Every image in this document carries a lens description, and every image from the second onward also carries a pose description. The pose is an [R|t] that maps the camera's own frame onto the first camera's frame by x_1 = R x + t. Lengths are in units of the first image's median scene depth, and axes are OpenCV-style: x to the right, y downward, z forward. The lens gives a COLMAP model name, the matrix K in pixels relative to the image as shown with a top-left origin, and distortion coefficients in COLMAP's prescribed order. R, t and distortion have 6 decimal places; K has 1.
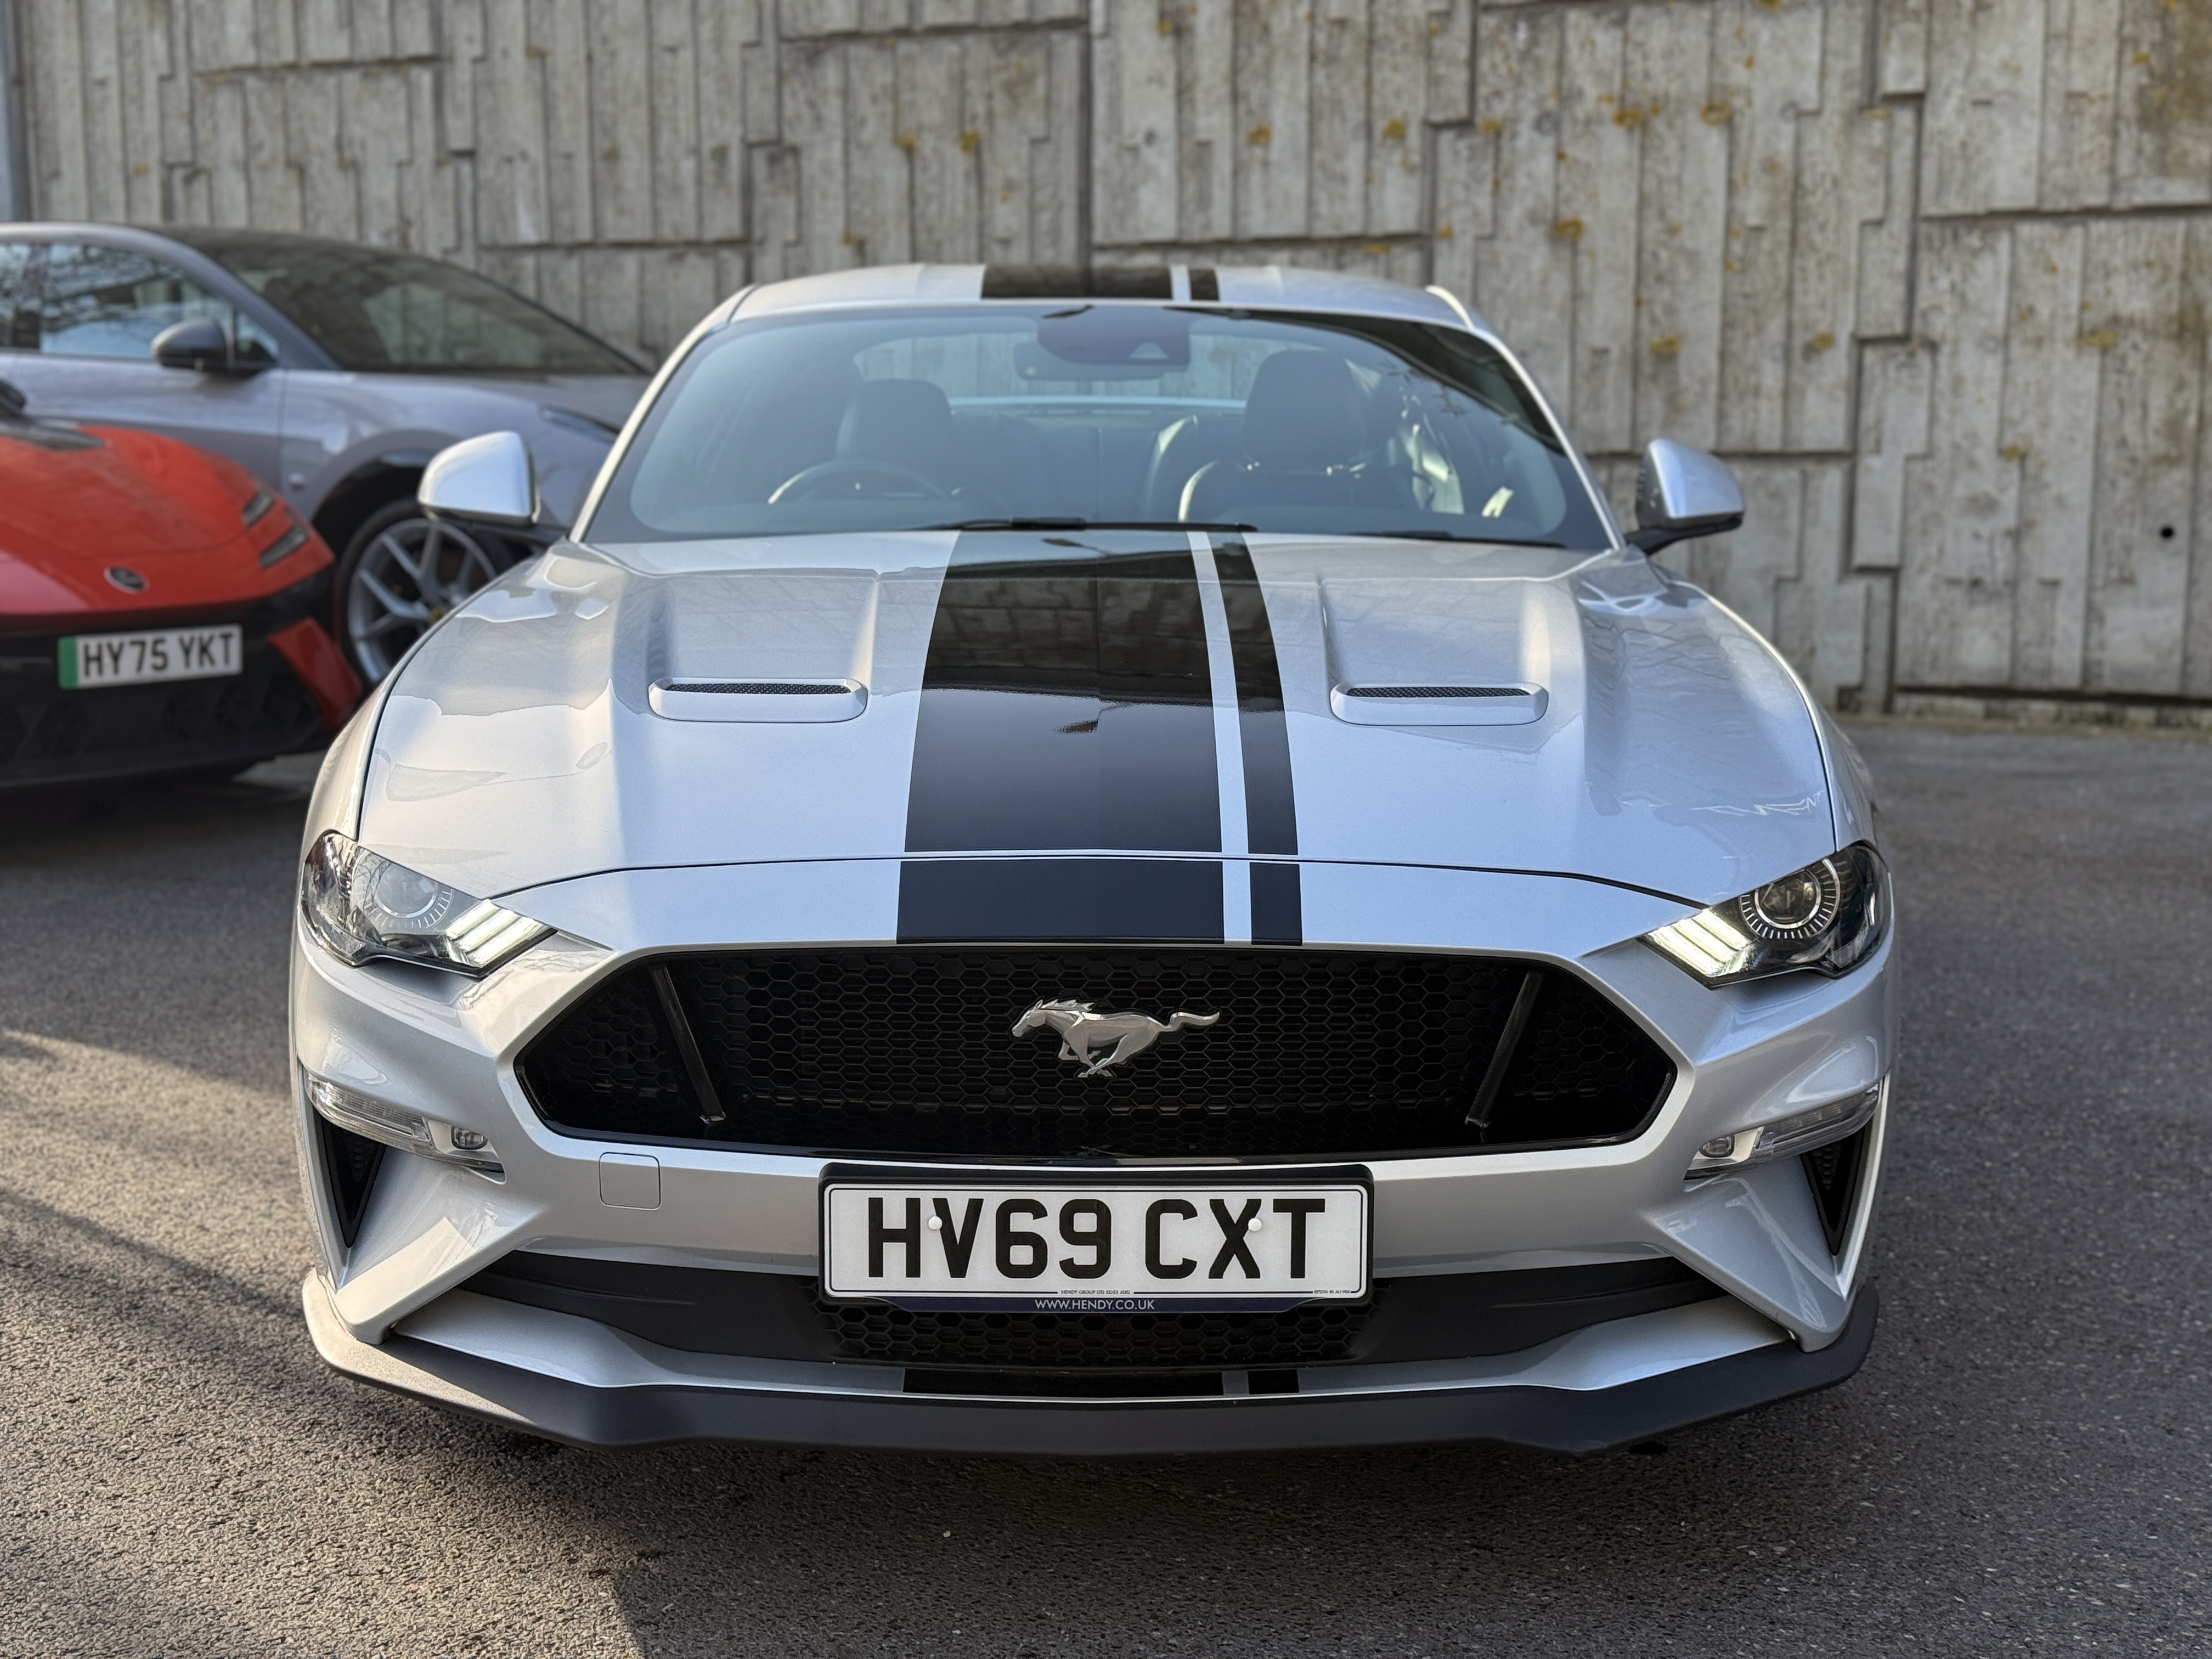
lens RADIAL K [[3067.8, 0, 1142.0], [0, 3067.8, 822.0], [0, 0, 1]] dist [0.196021, -0.462317]
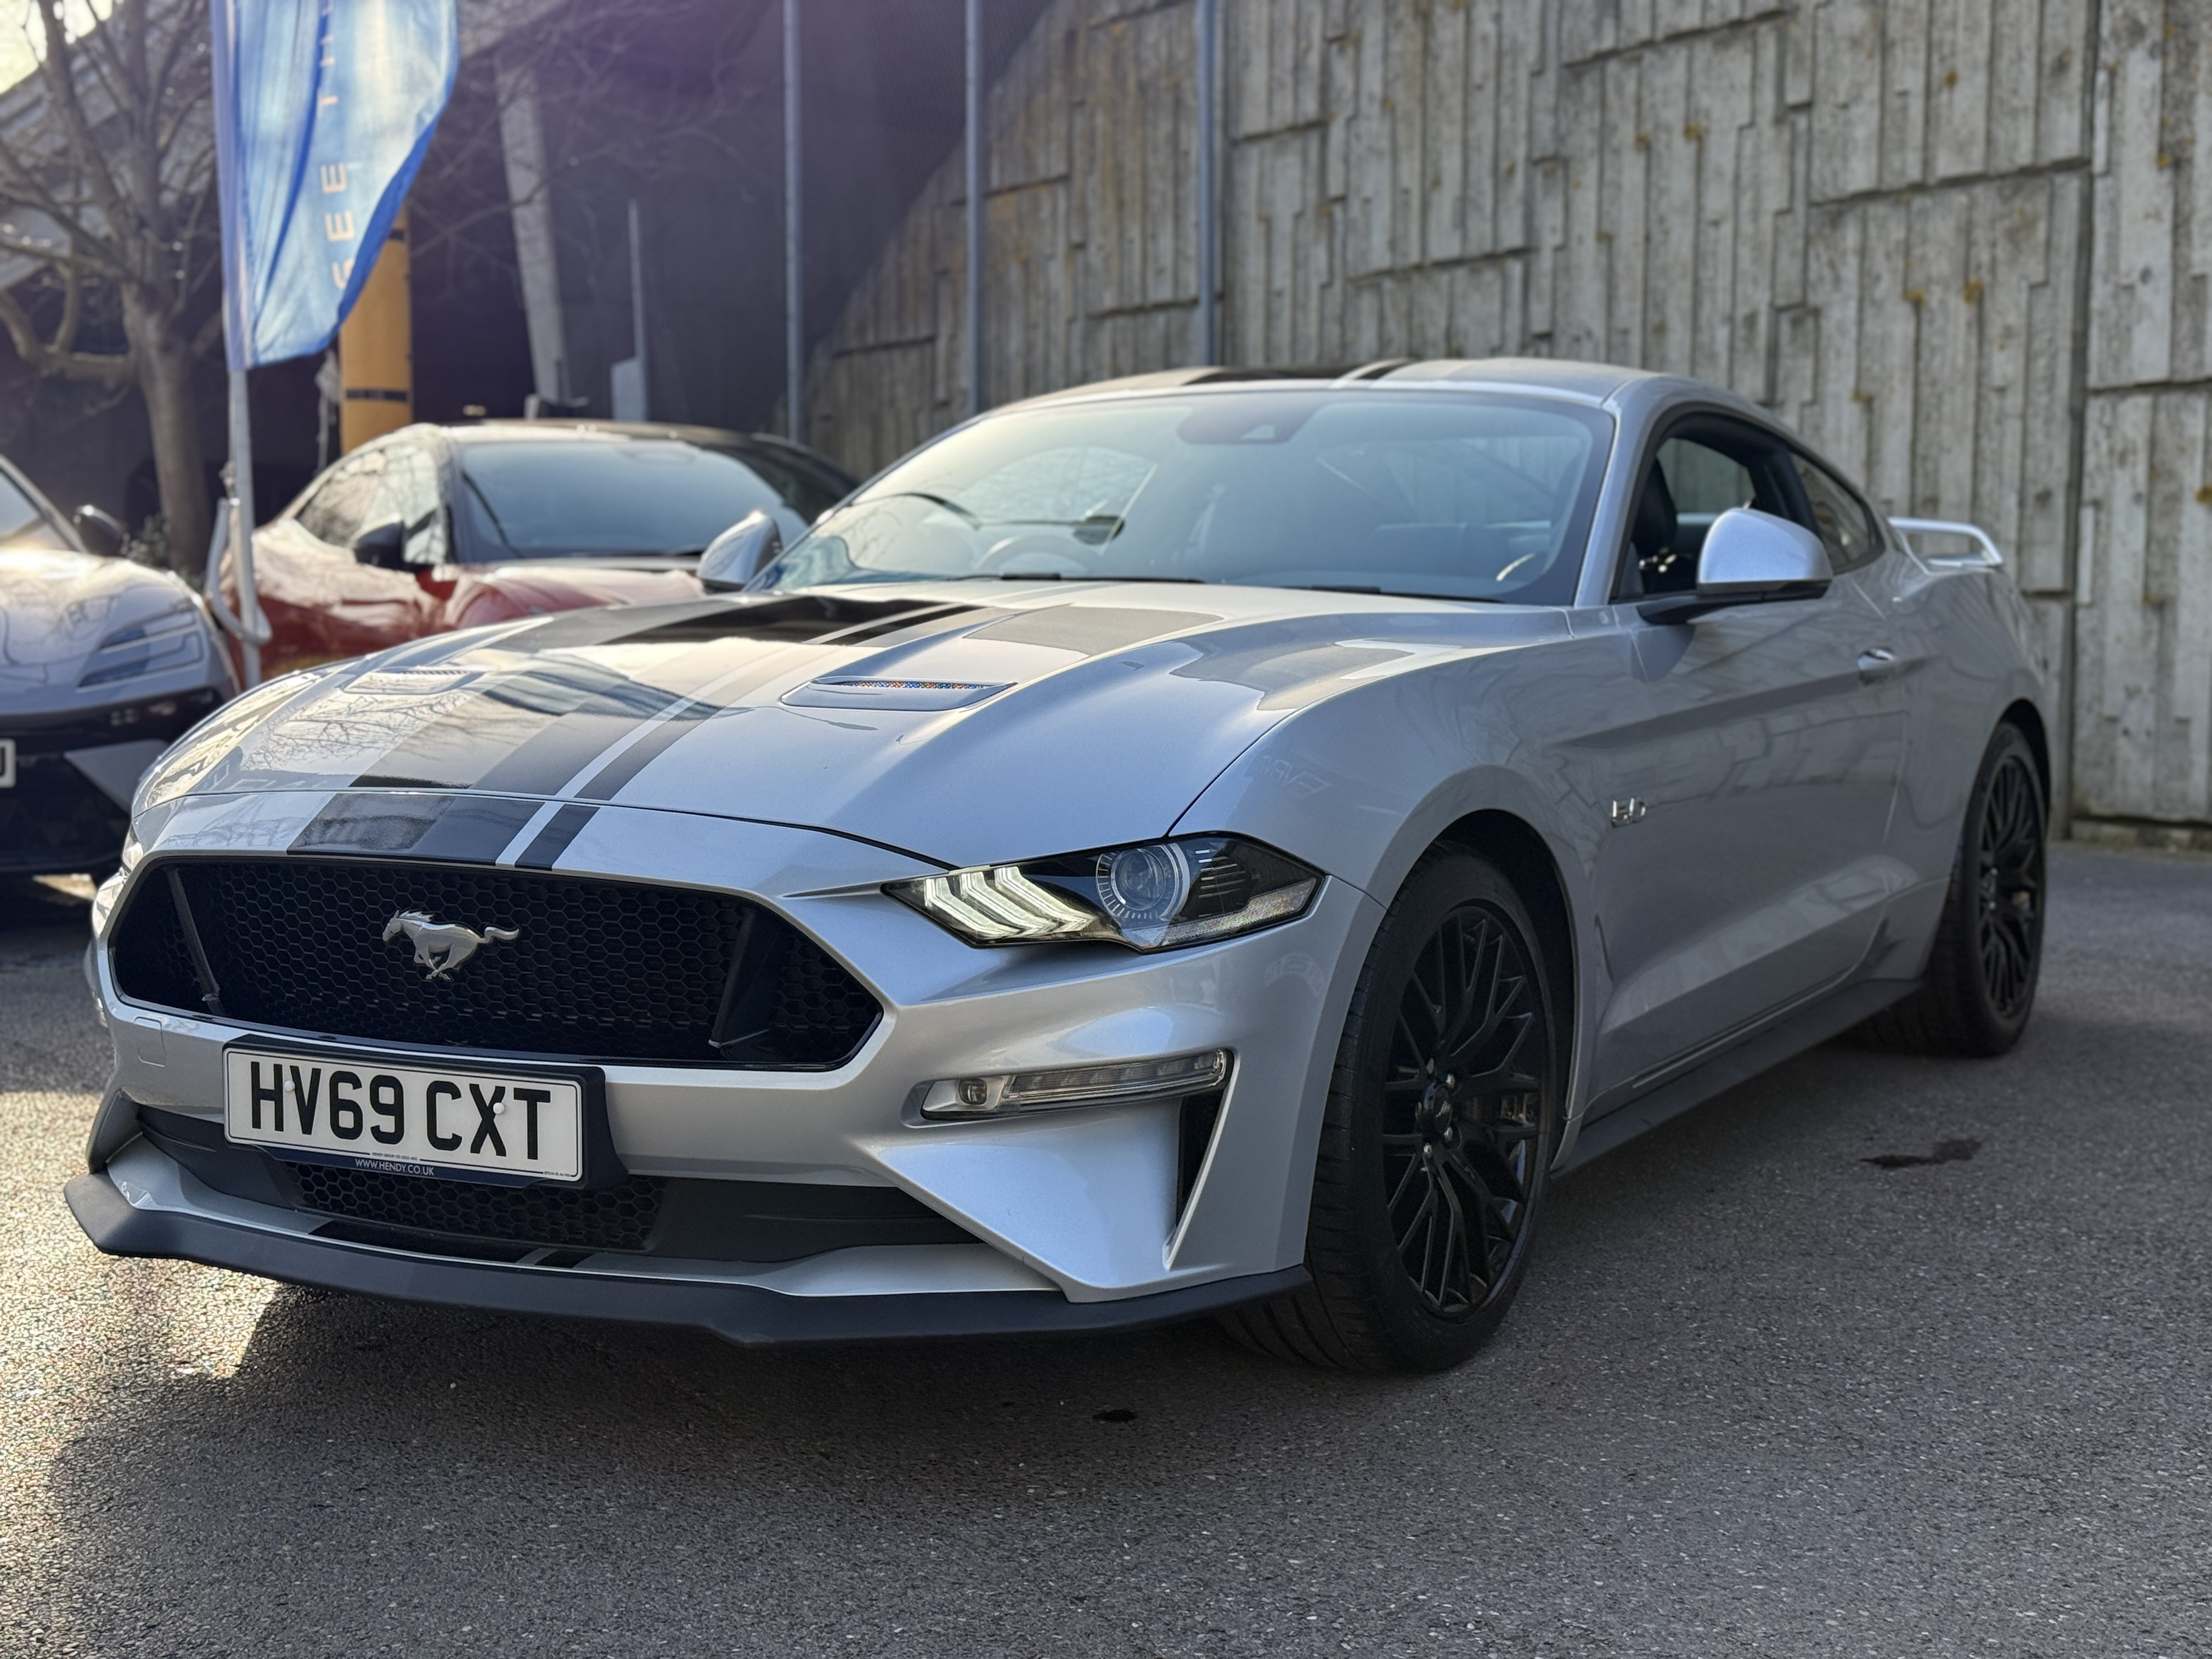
lens RADIAL K [[3072.3, 0, 1106.0], [0, 3072.3, 829.5], [0, 0, 1]] dist [0.235491, -0.648145]
pose [[0.868743, 0.037033, -0.493876, 0.198866], [-0.070109, 0.996354, -0.048613, 0.016439], [0.490275, 0.076857, 0.868172, 0.021980]]
